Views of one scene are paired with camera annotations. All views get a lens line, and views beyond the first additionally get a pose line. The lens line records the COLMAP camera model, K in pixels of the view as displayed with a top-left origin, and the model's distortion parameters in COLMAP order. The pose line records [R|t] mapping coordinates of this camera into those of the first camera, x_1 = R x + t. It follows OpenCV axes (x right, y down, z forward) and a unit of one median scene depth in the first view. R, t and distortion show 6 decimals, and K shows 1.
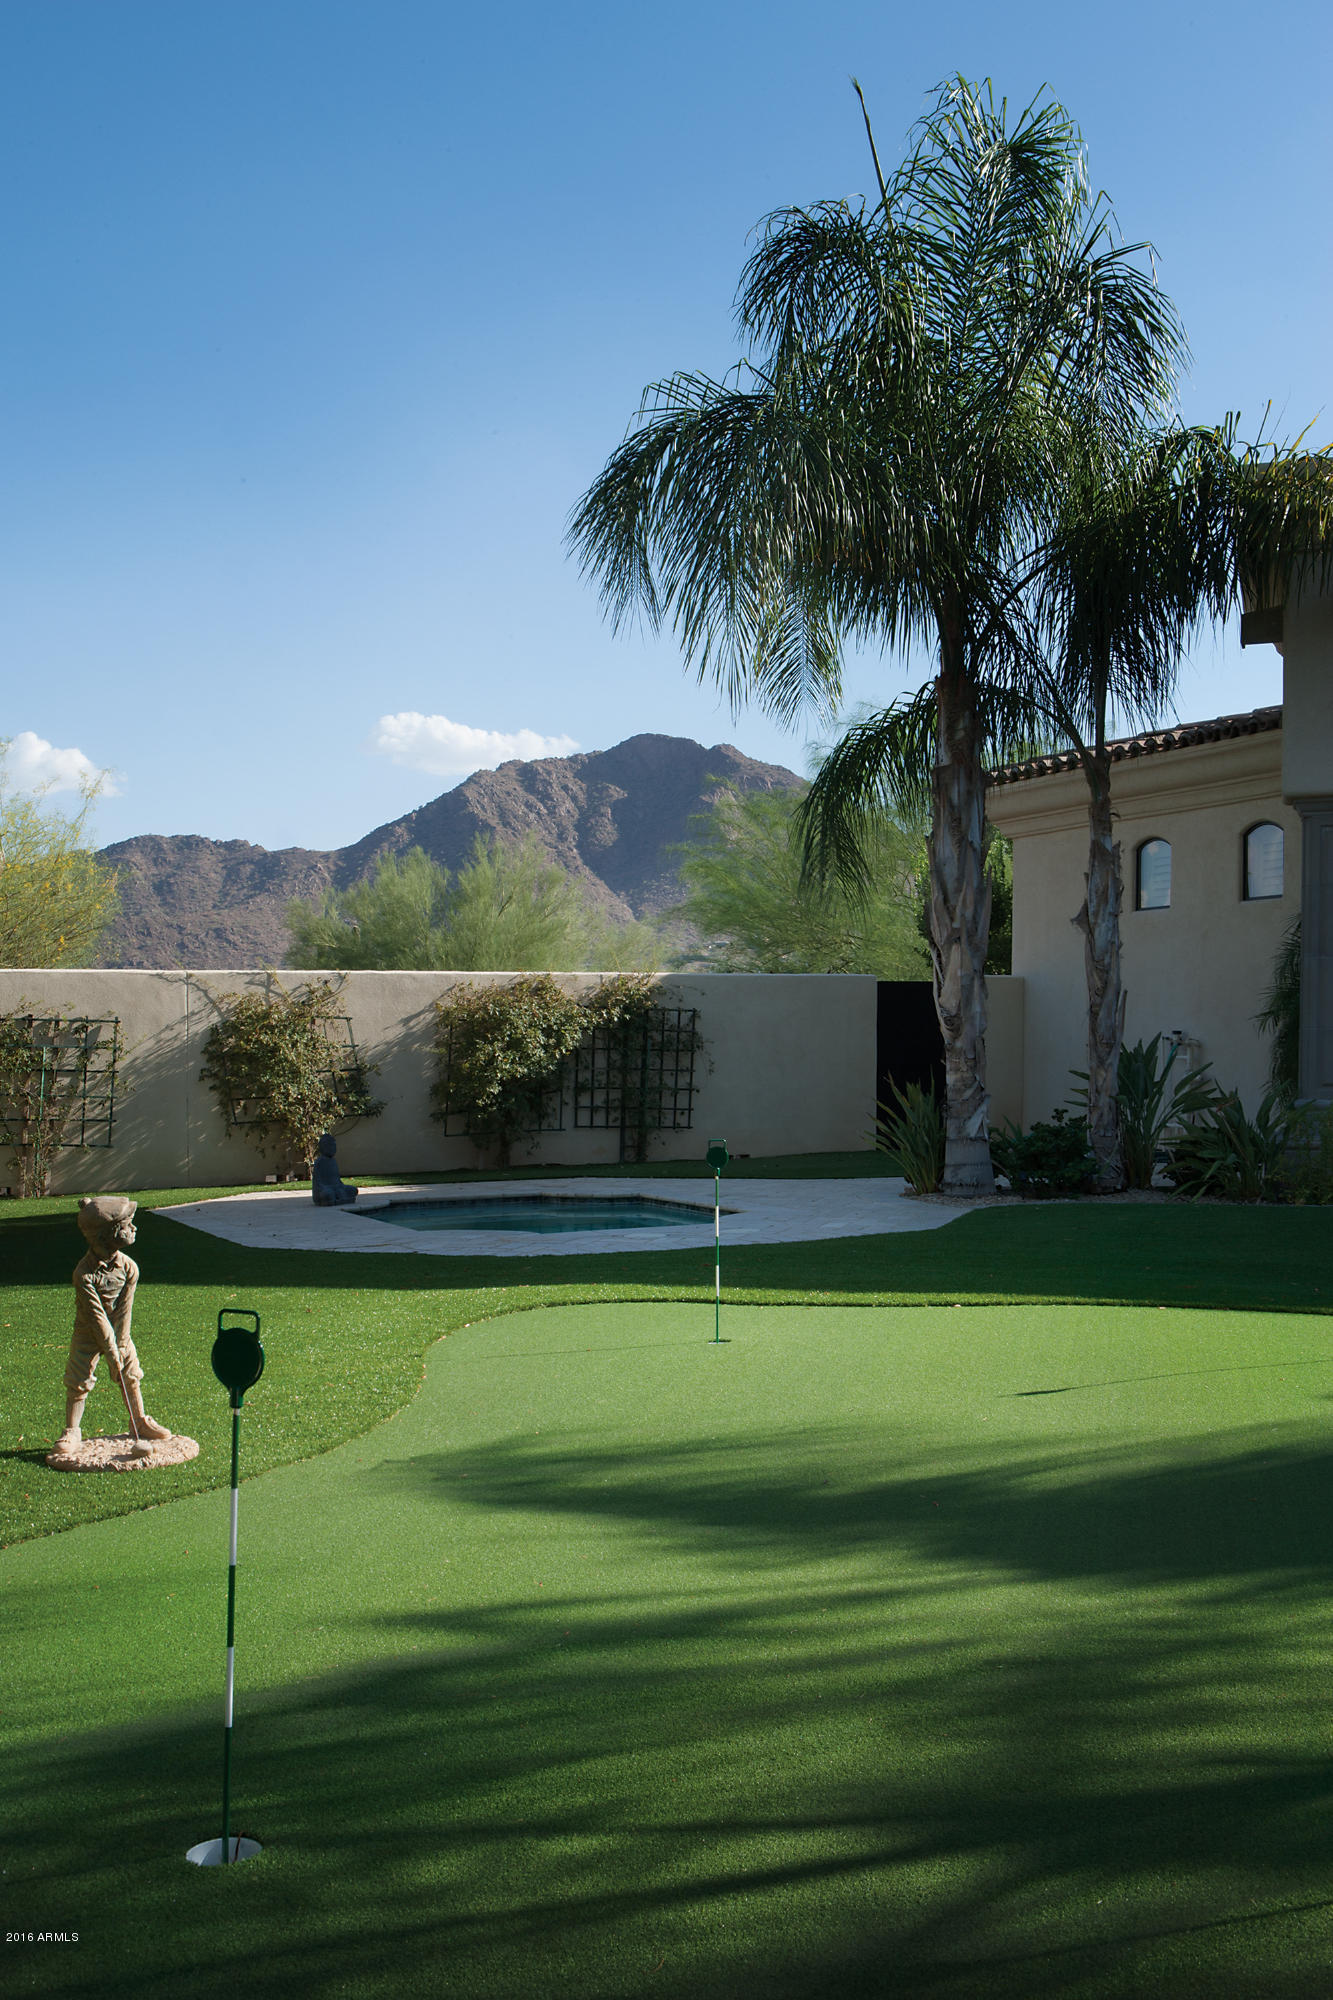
lens RADIAL K [[1889.4, 0, 668.0], [0, 1889.4, 999.9], [0, 0, 1]] dist [-0.015752, 0.000000]
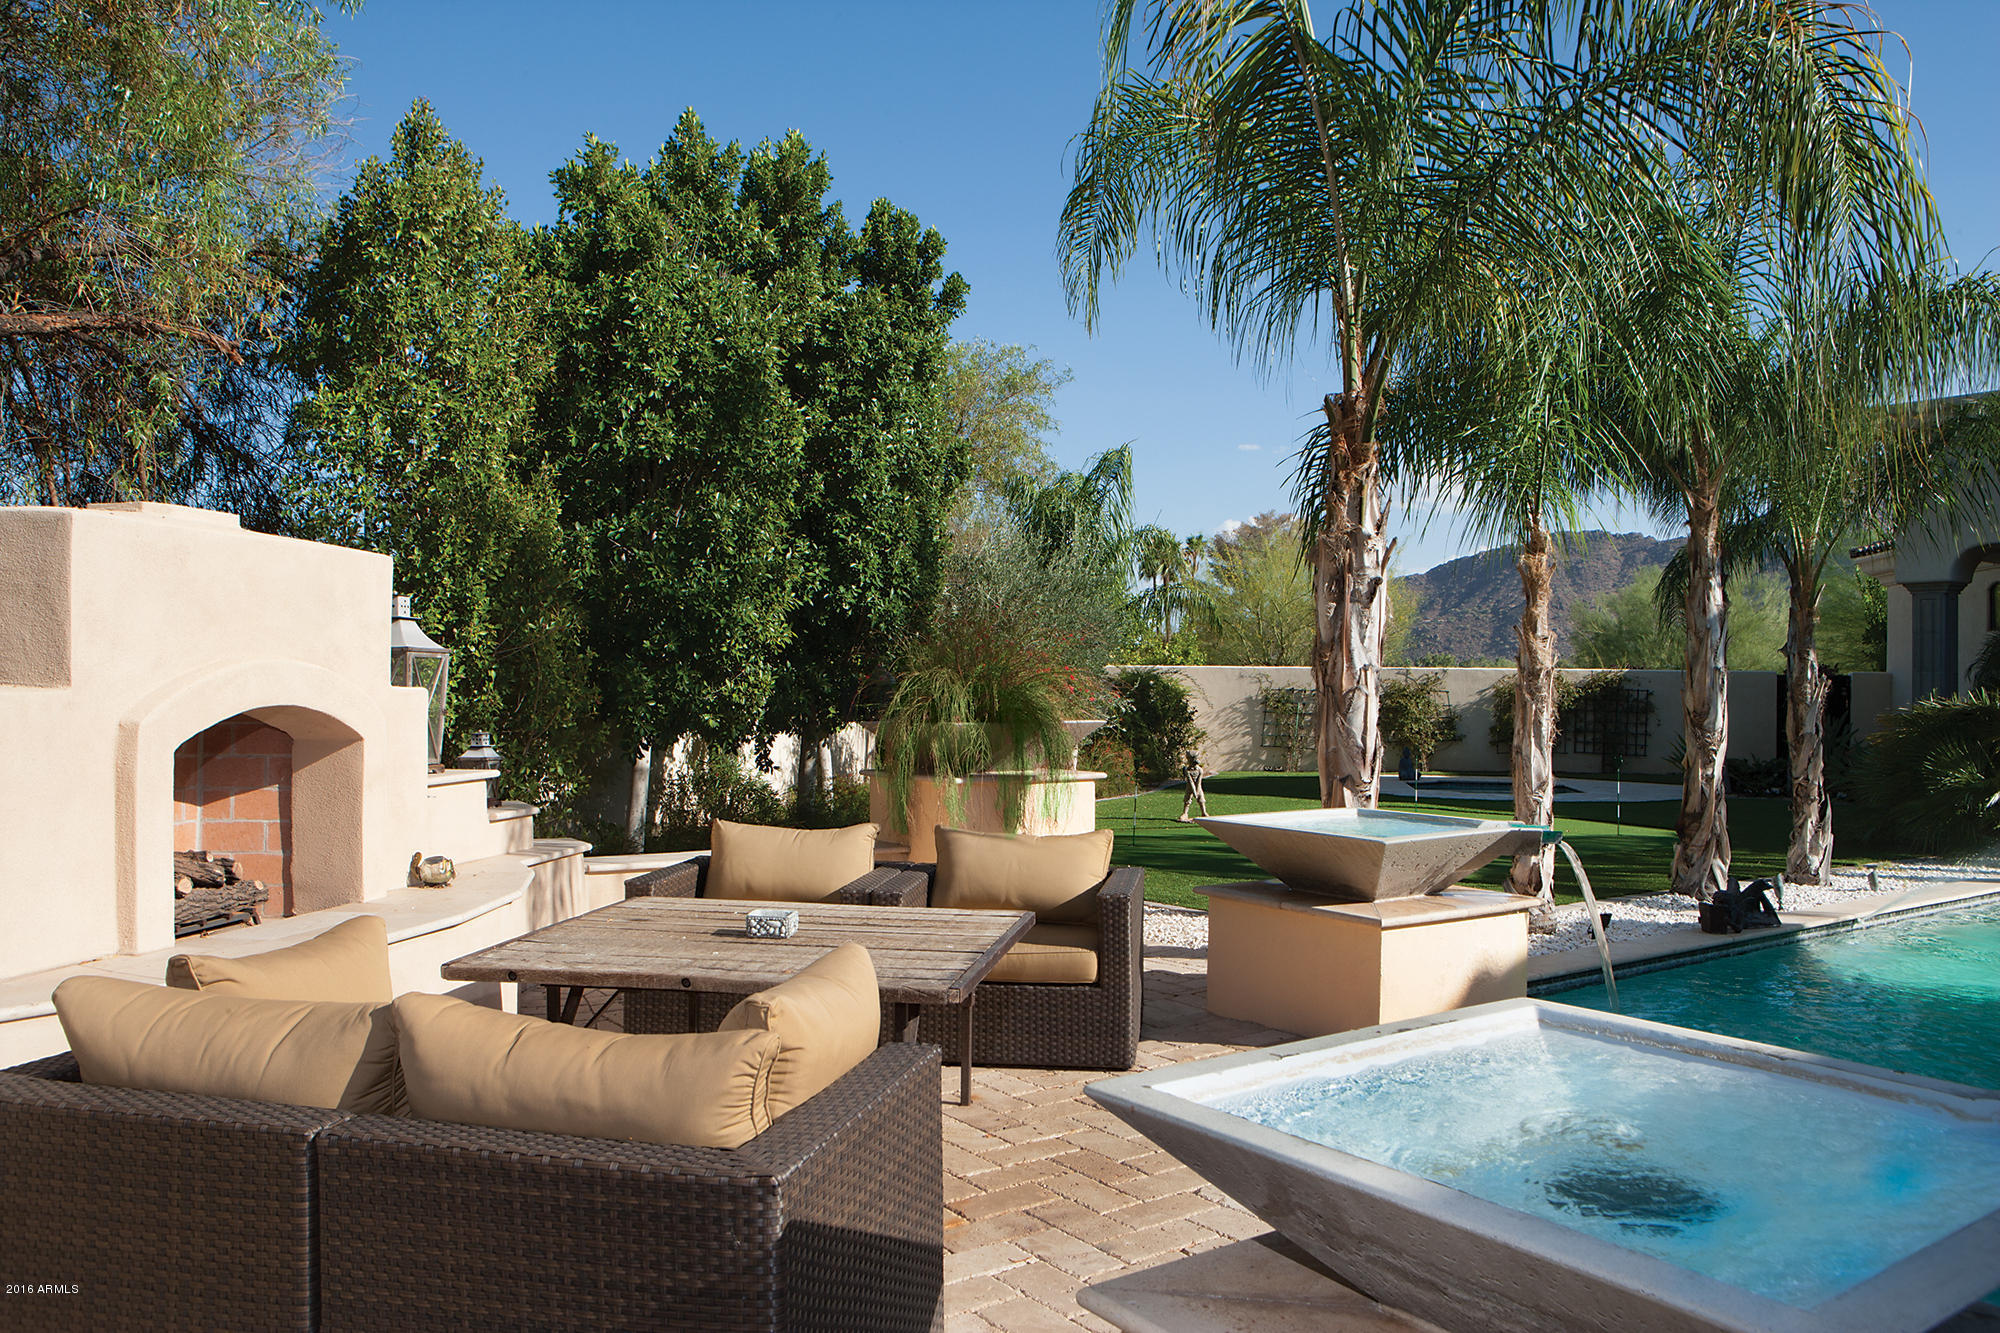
lens RADIAL K [[1473.5, 0, 999.8], [0, 1473.5, 664.7], [0, 0, 1]] dist [0.000350, -0.000357]
pose [[0.799866, 0.008975, -0.600111, 0.365284], [-0.006032, 0.999958, 0.006914, -0.025191], [0.600148, -0.001910, 0.799887, -0.493187]]
